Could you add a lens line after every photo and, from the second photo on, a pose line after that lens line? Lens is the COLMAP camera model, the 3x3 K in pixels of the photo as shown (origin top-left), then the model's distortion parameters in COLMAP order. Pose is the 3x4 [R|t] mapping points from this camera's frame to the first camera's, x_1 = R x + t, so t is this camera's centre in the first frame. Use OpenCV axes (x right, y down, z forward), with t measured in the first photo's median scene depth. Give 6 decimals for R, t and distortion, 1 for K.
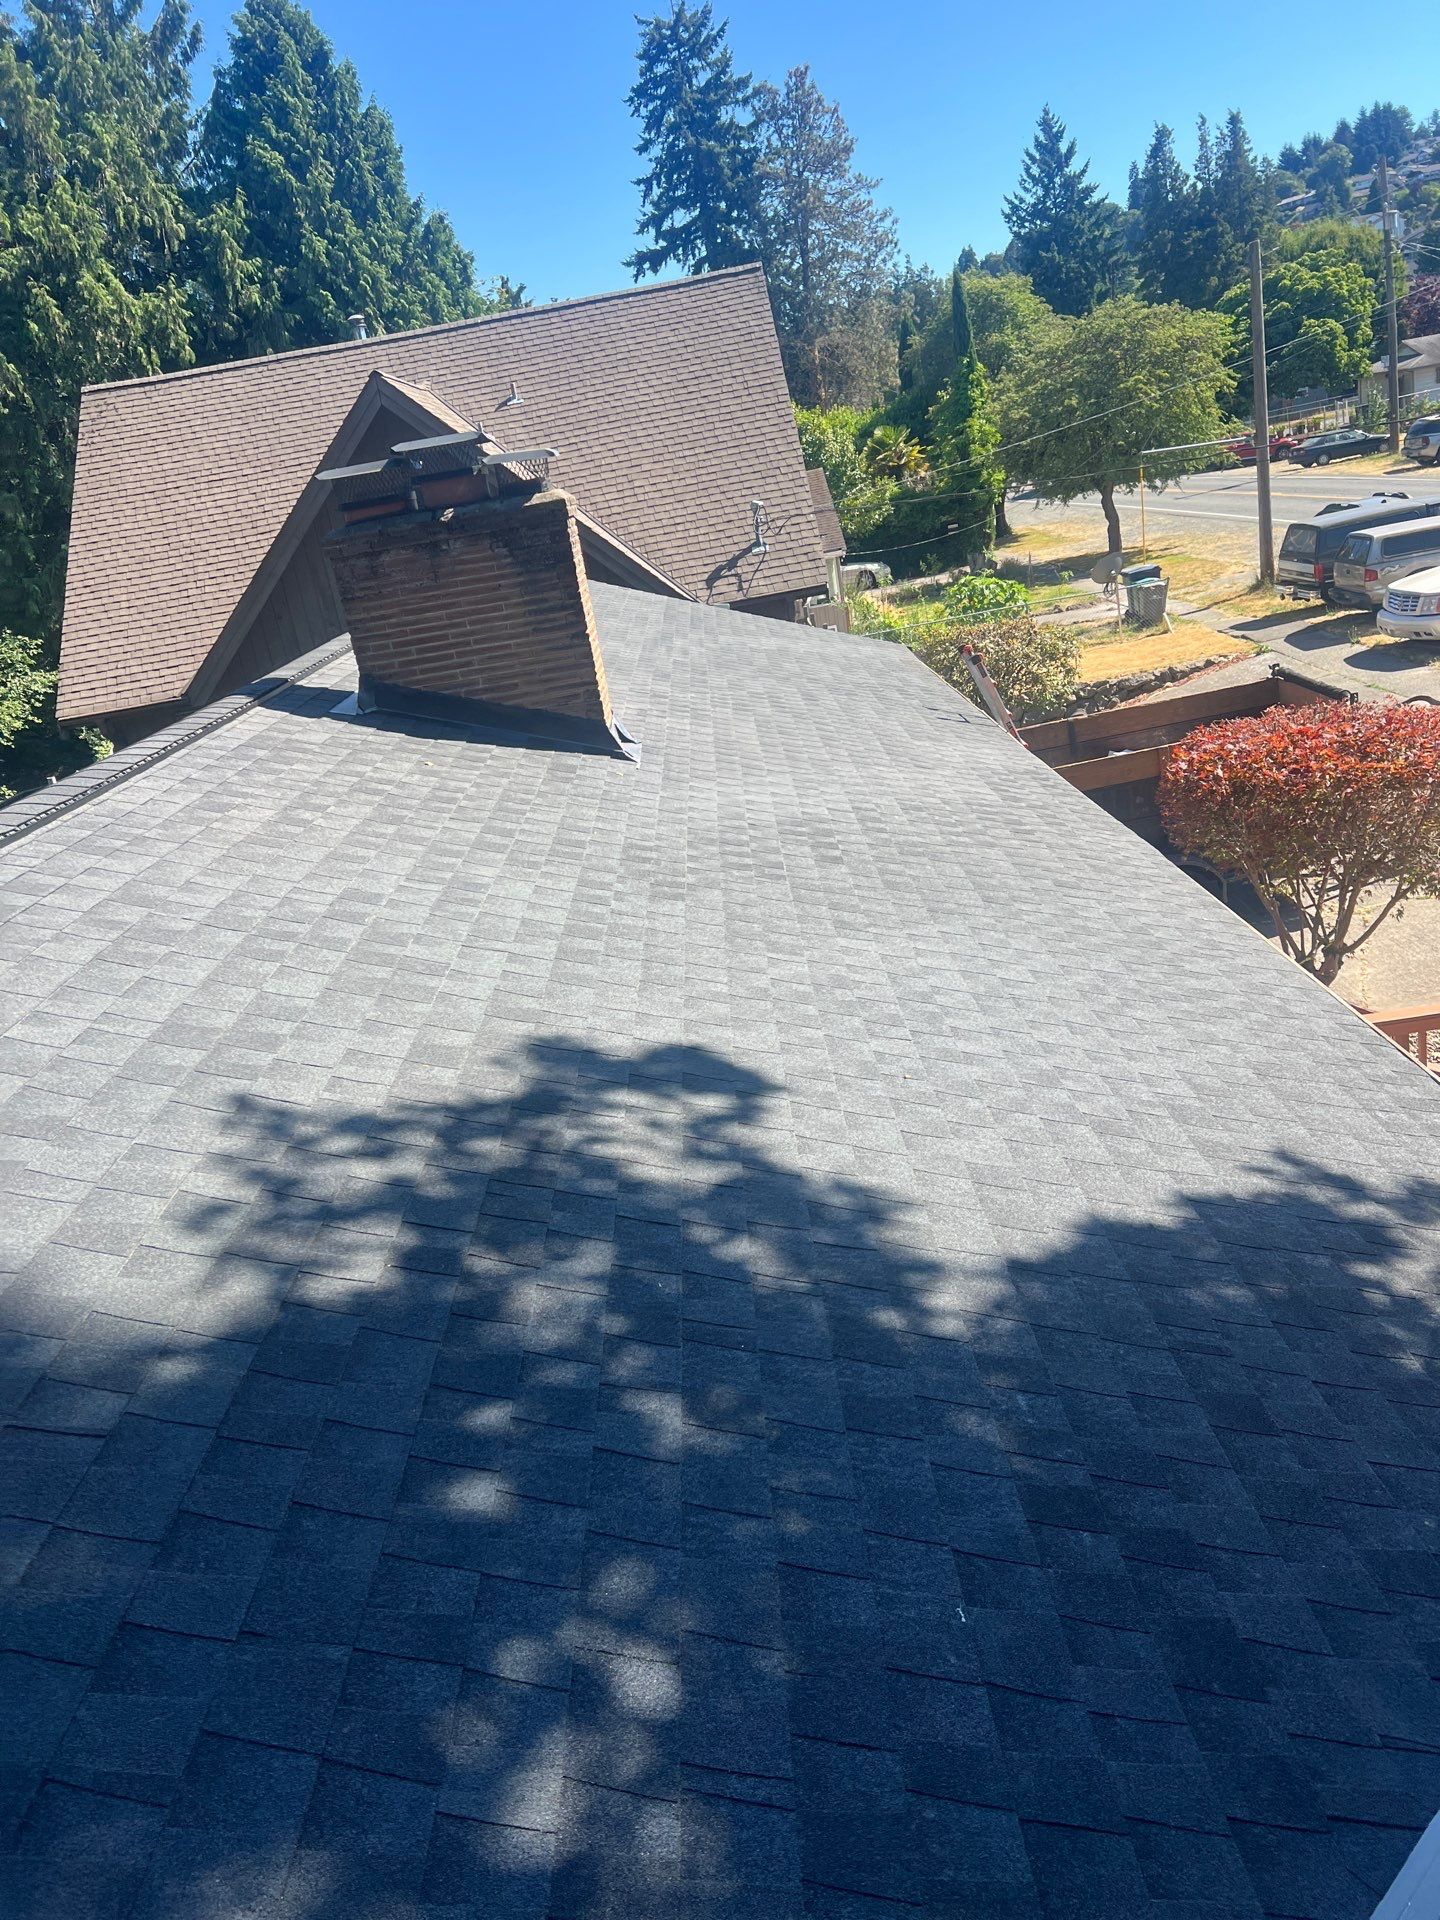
lens RADIAL K [[1442.7, 0, 709.2], [0, 1442.7, 952.6], [0, 0, 1]] dist [0.051022, -0.058583]
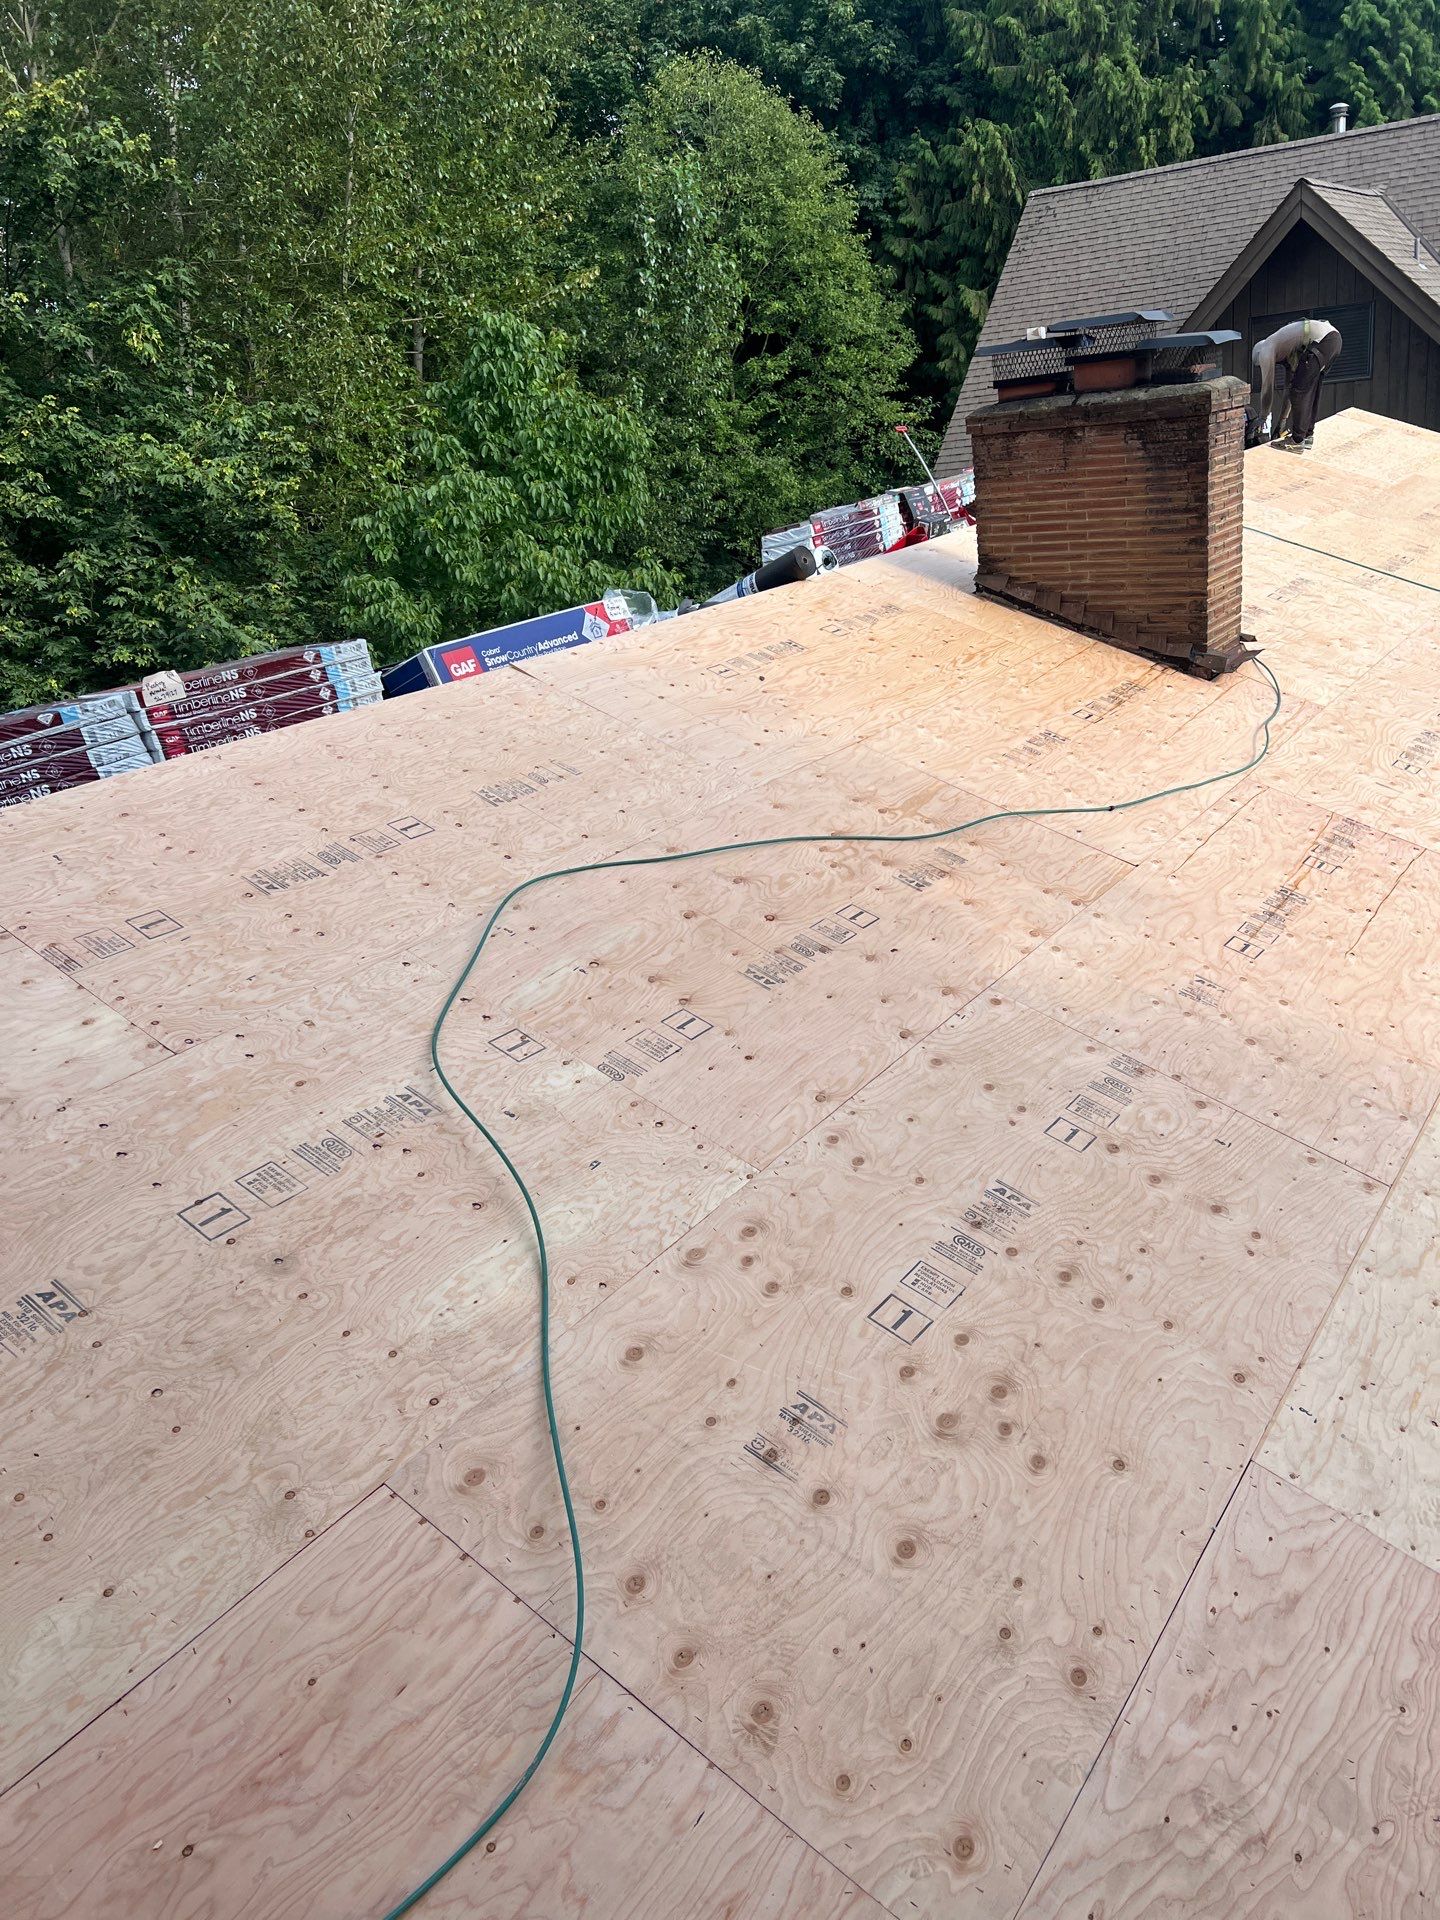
lens RADIAL K [[1442.7, 0, 730.1], [0, 1442.7, 954.6], [0, 0, 1]] dist [0.051022, -0.058583]
pose [[0.811456, 0.277203, -0.514488, 0.075602], [-0.208655, 0.959747, 0.188013, -0.026327], [0.545896, -0.045214, 0.836632, 0.013326]]
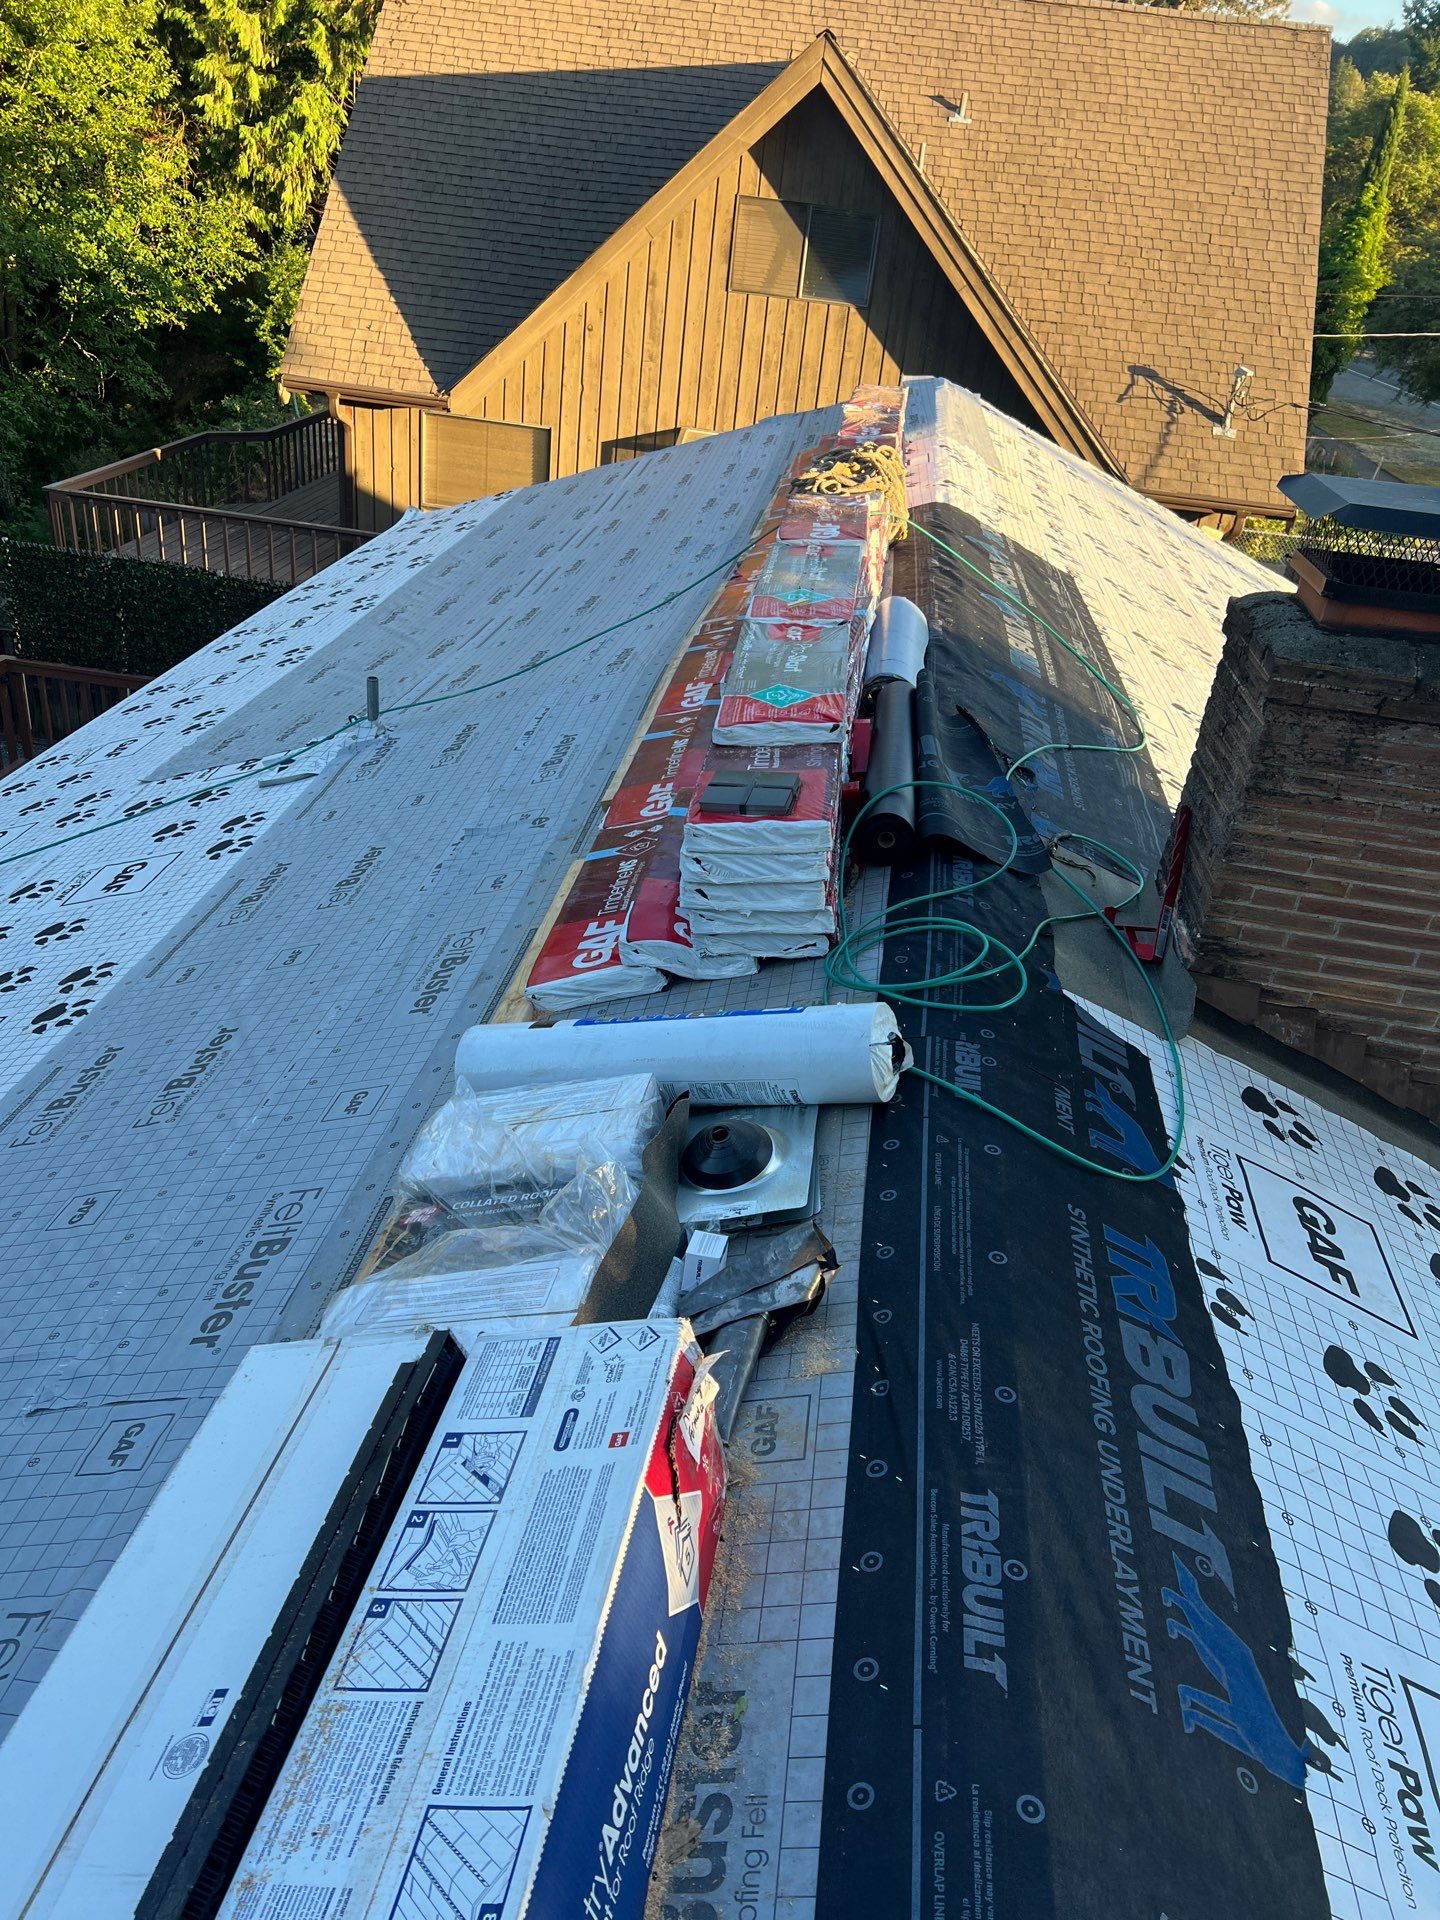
lens RADIAL K [[1442.7, 0, 705.9], [0, 1442.7, 976.6], [0, 0, 1]] dist [0.051022, -0.058583]
pose [[0.951699, 0.306897, 0.009129, -0.134438], [-0.302849, 0.933424, 0.192360, -0.075696], [0.050514, -0.185834, 0.981282, 0.183471]]
